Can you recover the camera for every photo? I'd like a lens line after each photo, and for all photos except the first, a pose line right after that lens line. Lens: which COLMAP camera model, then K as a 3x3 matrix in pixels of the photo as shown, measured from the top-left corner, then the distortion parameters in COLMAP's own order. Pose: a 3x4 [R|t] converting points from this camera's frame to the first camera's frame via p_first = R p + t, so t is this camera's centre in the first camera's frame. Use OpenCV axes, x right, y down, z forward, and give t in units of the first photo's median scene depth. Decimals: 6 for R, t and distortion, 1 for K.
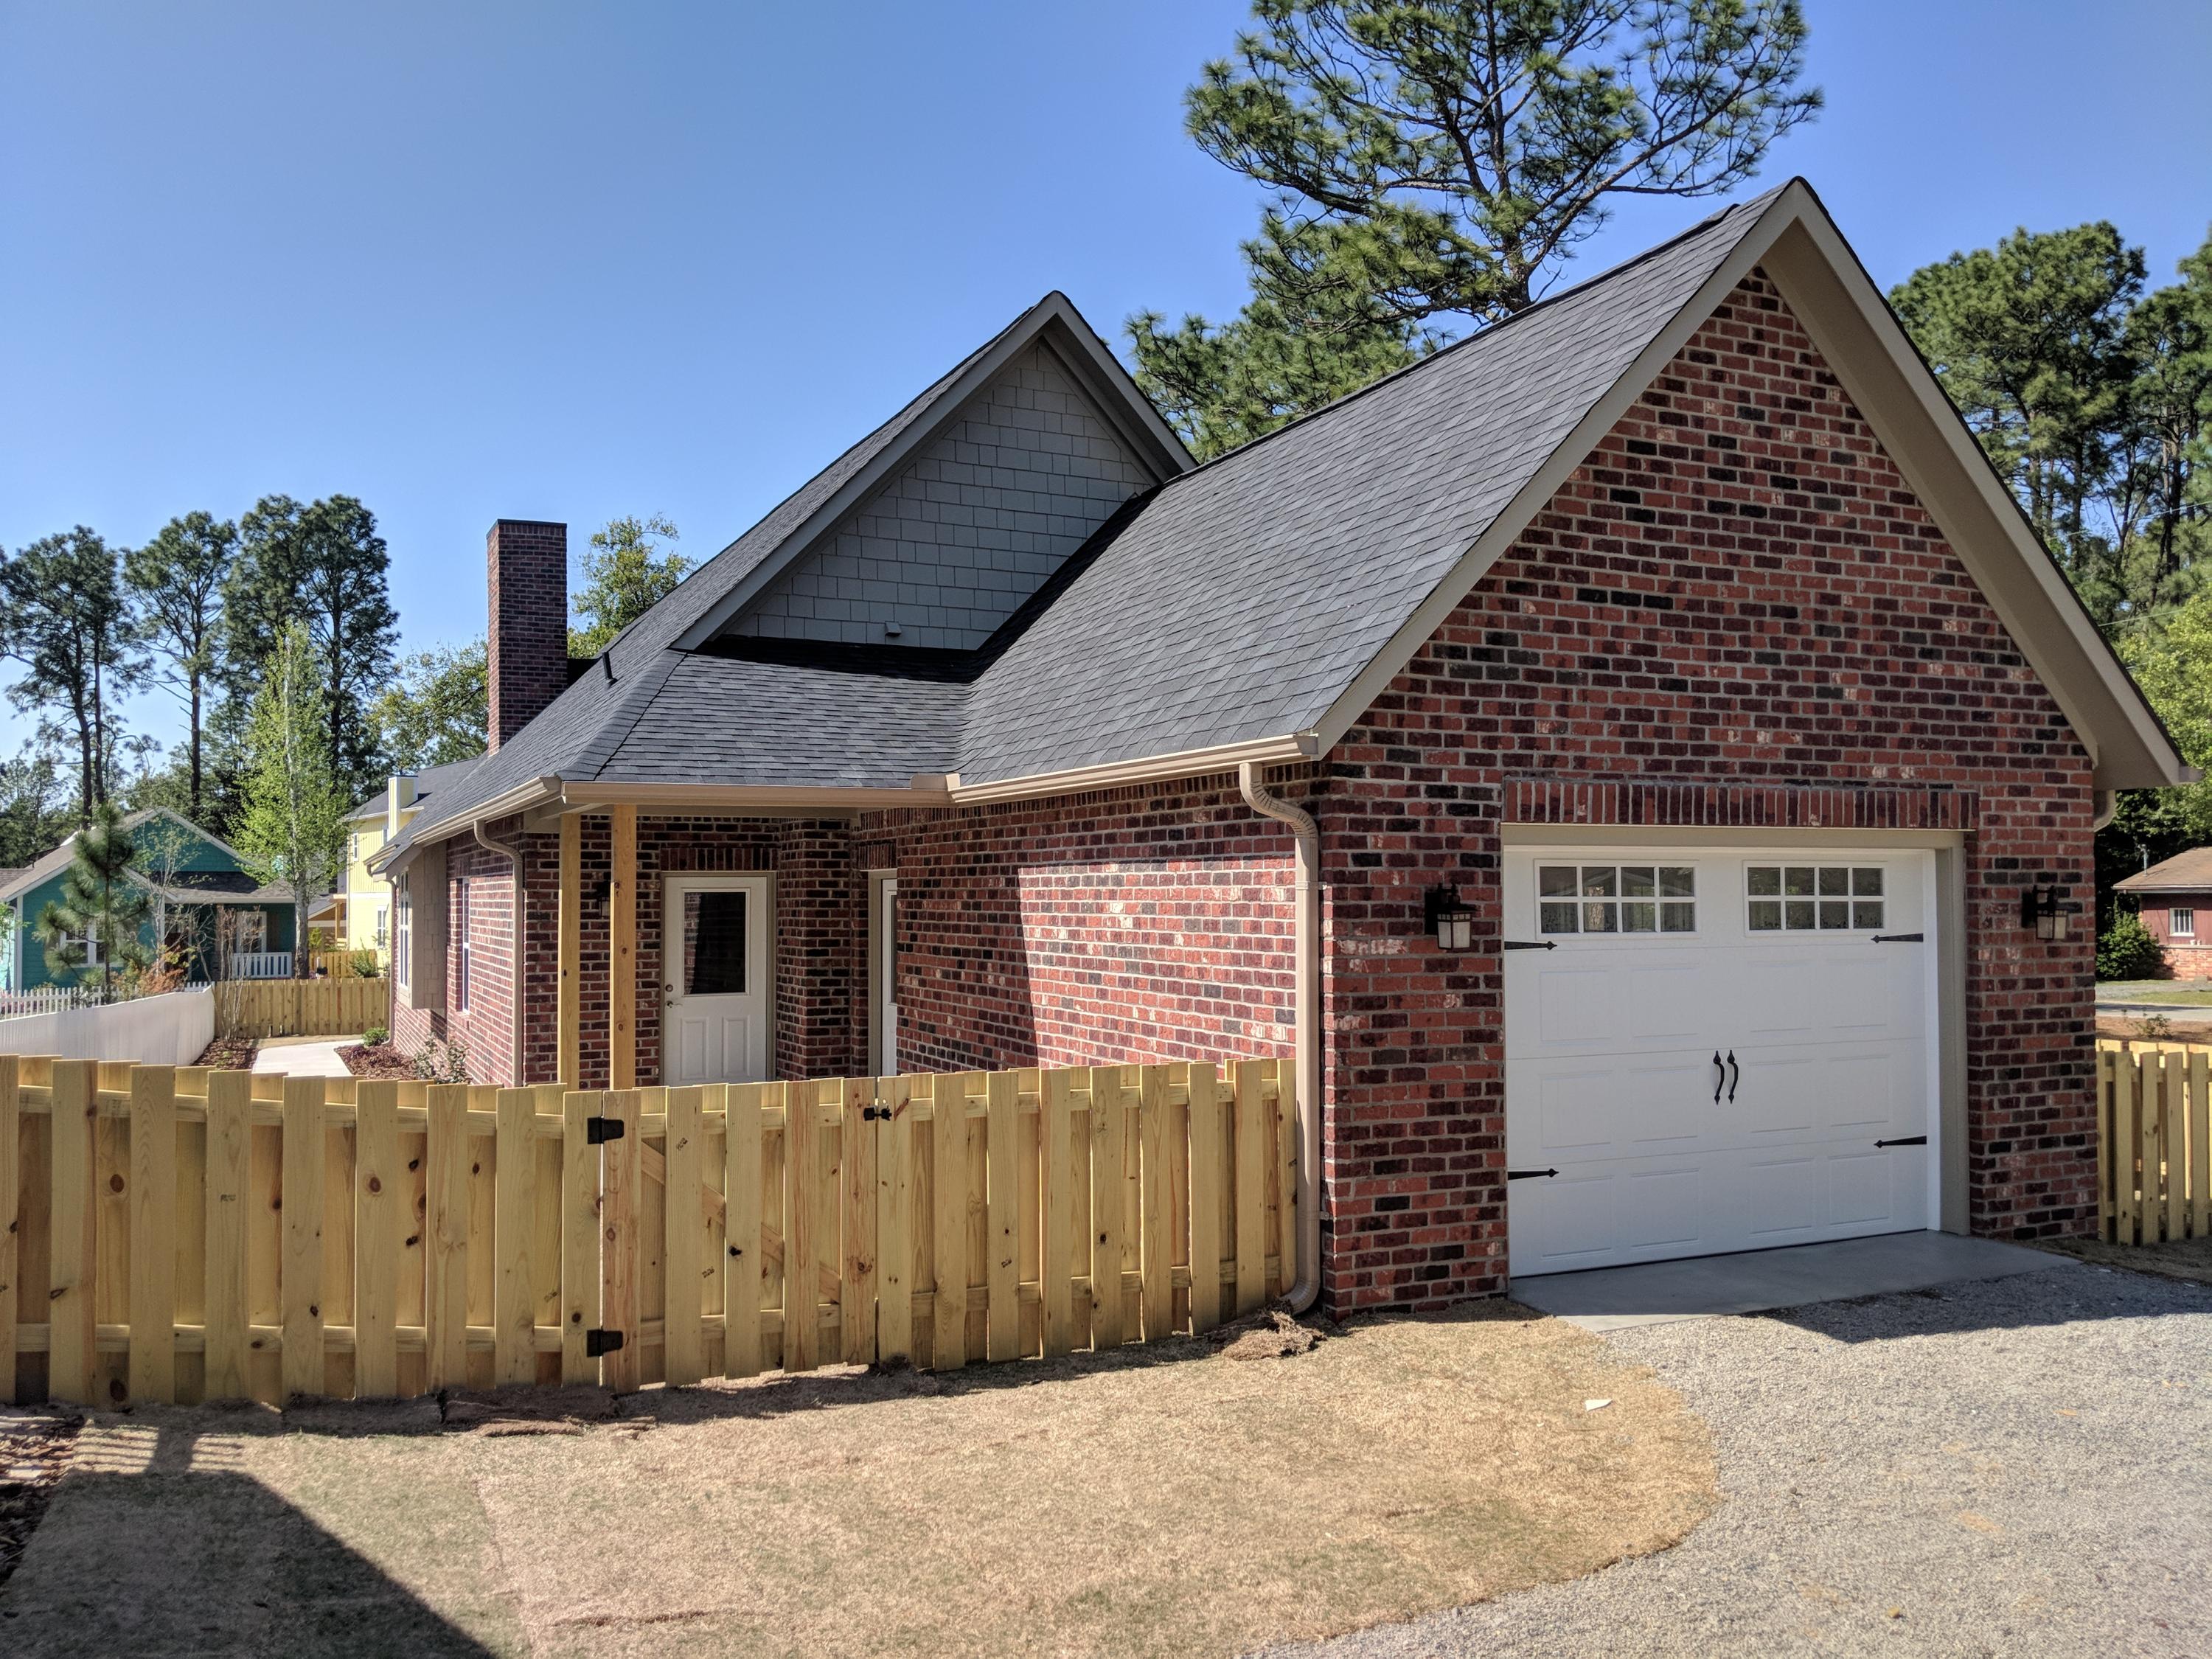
lens RADIAL K [[1769.0, 0, 1187.1], [0, 1769.0, 827.5], [0, 0, 1]] dist [0.073456, -0.145125]
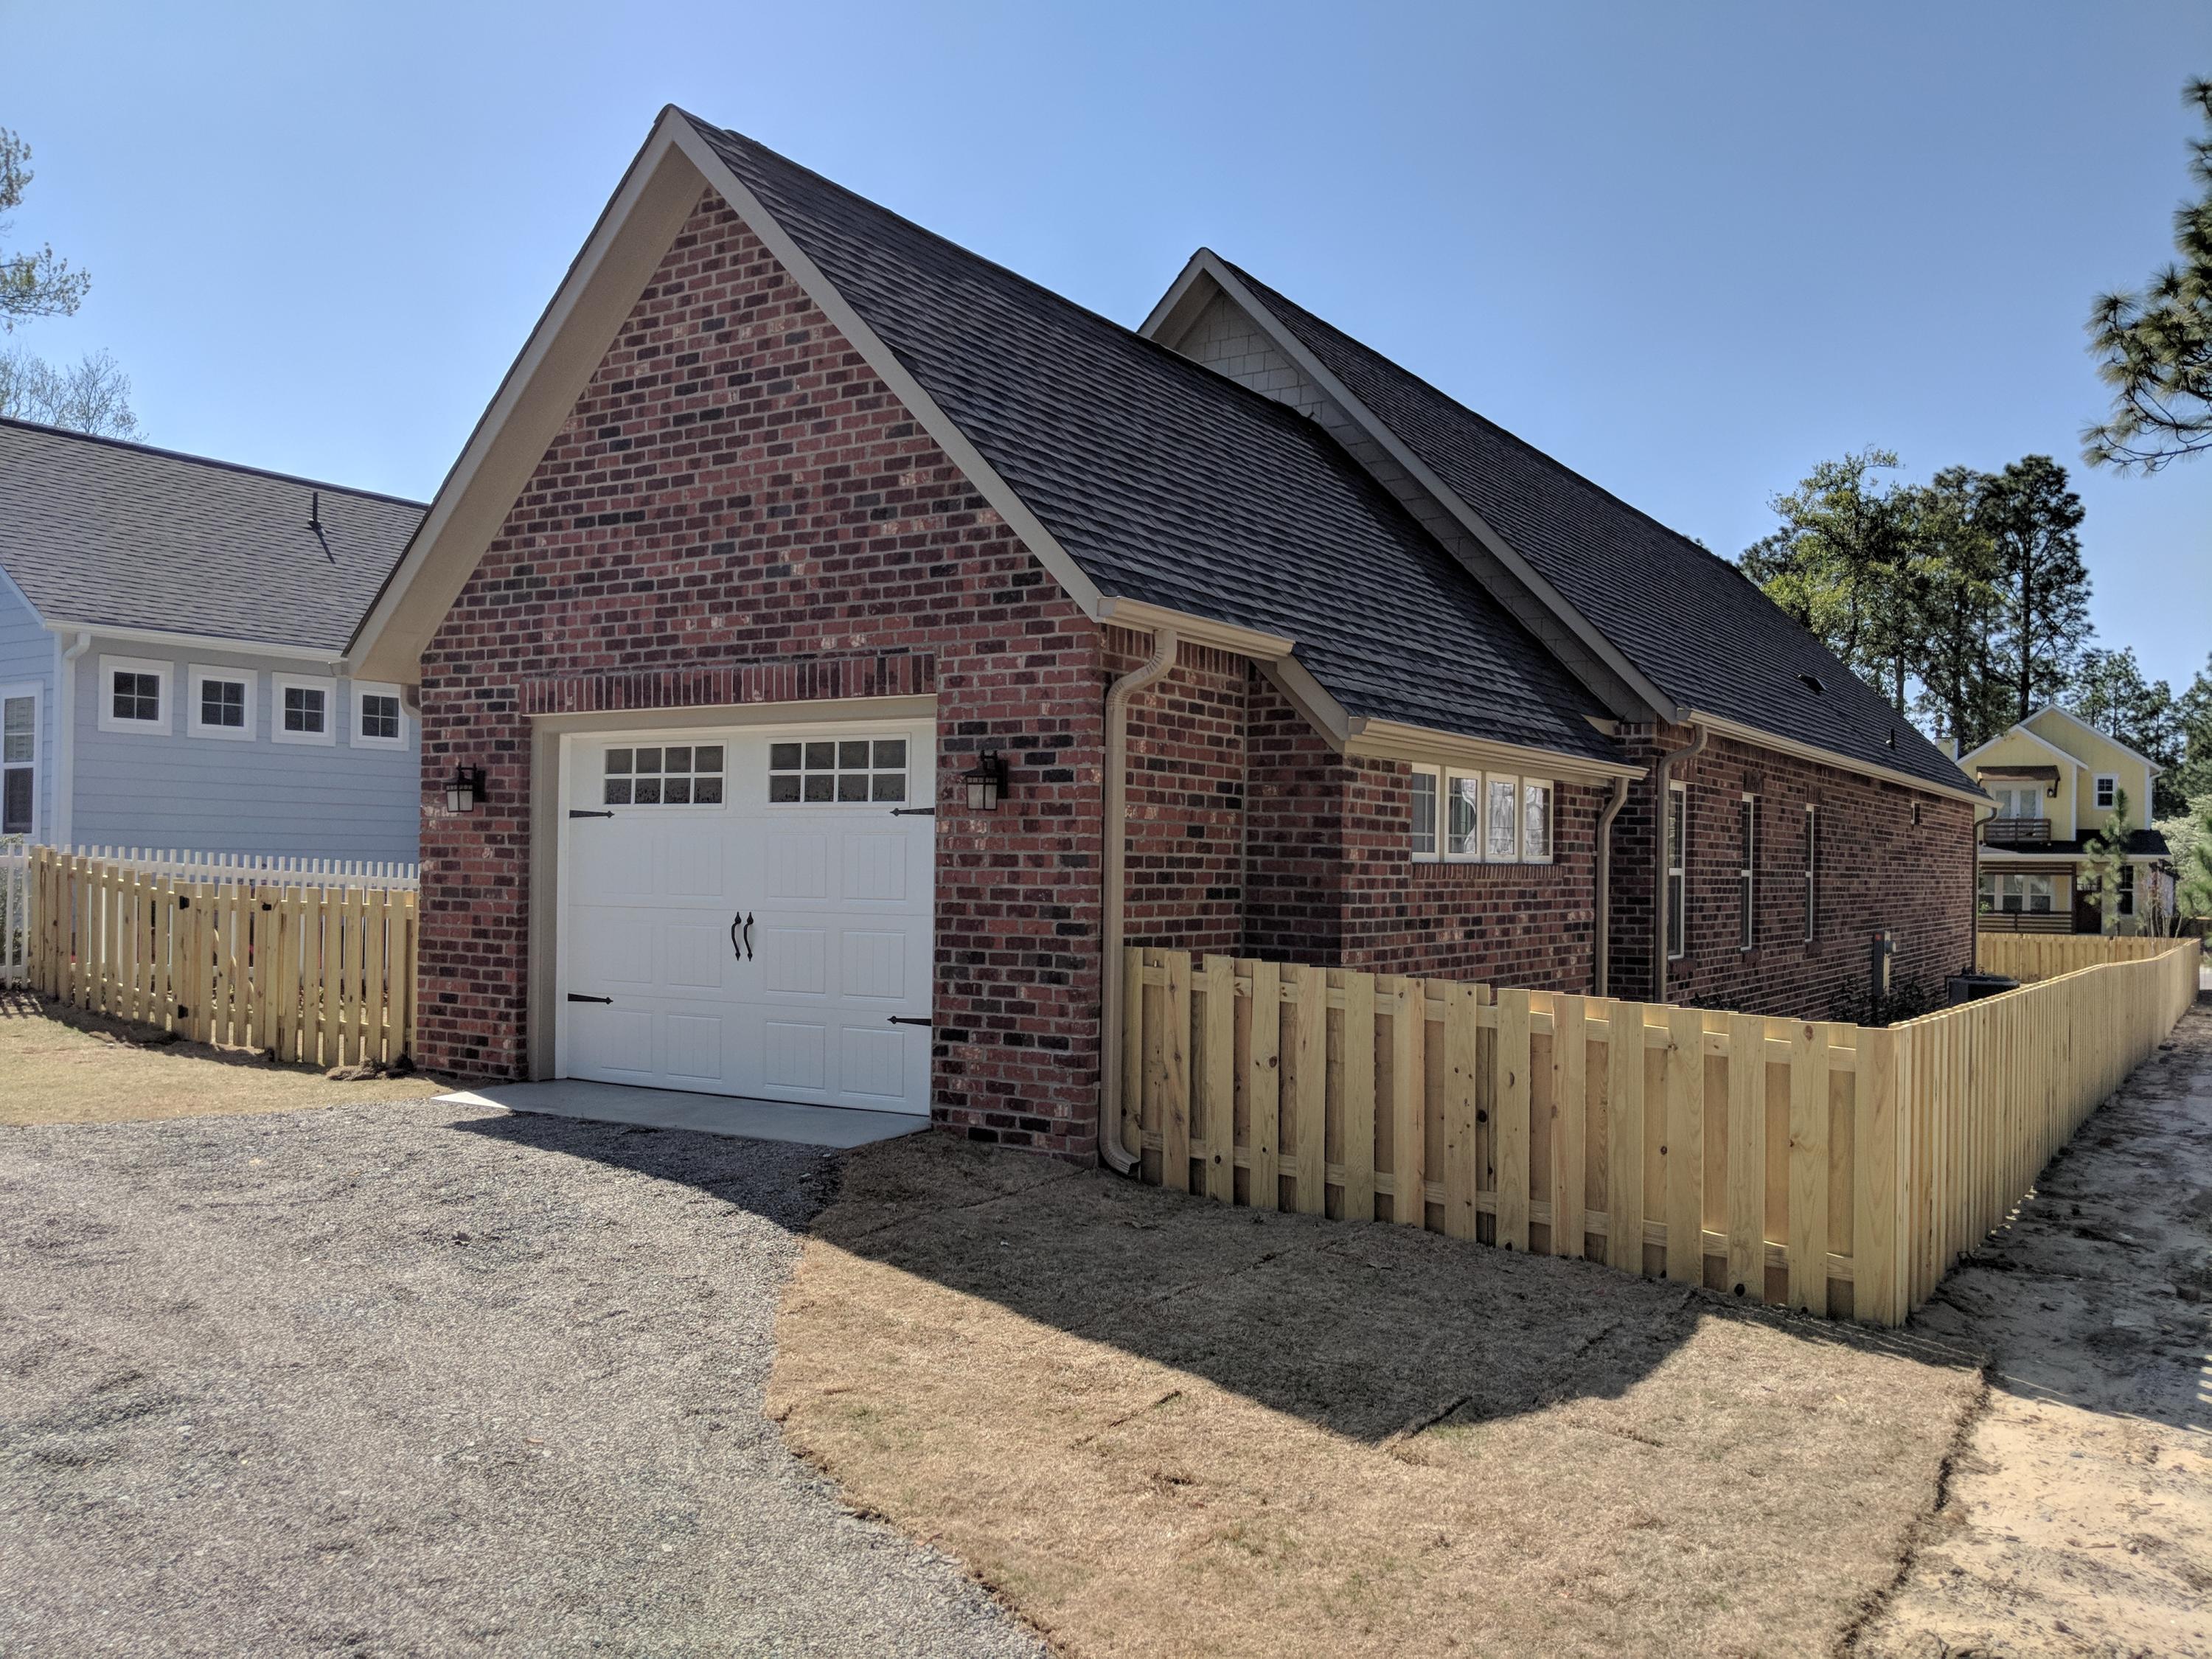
lens RADIAL K [[1769.0, 0, 1085.0], [0, 1769.0, 840.6], [0, 0, 1]] dist [0.073456, -0.145125]
pose [[0.523066, -0.000169, -0.852292, 1.331523], [0.018363, 0.999770, 0.011072, 0.072655], [0.852095, -0.021442, 0.522948, 0.606957]]
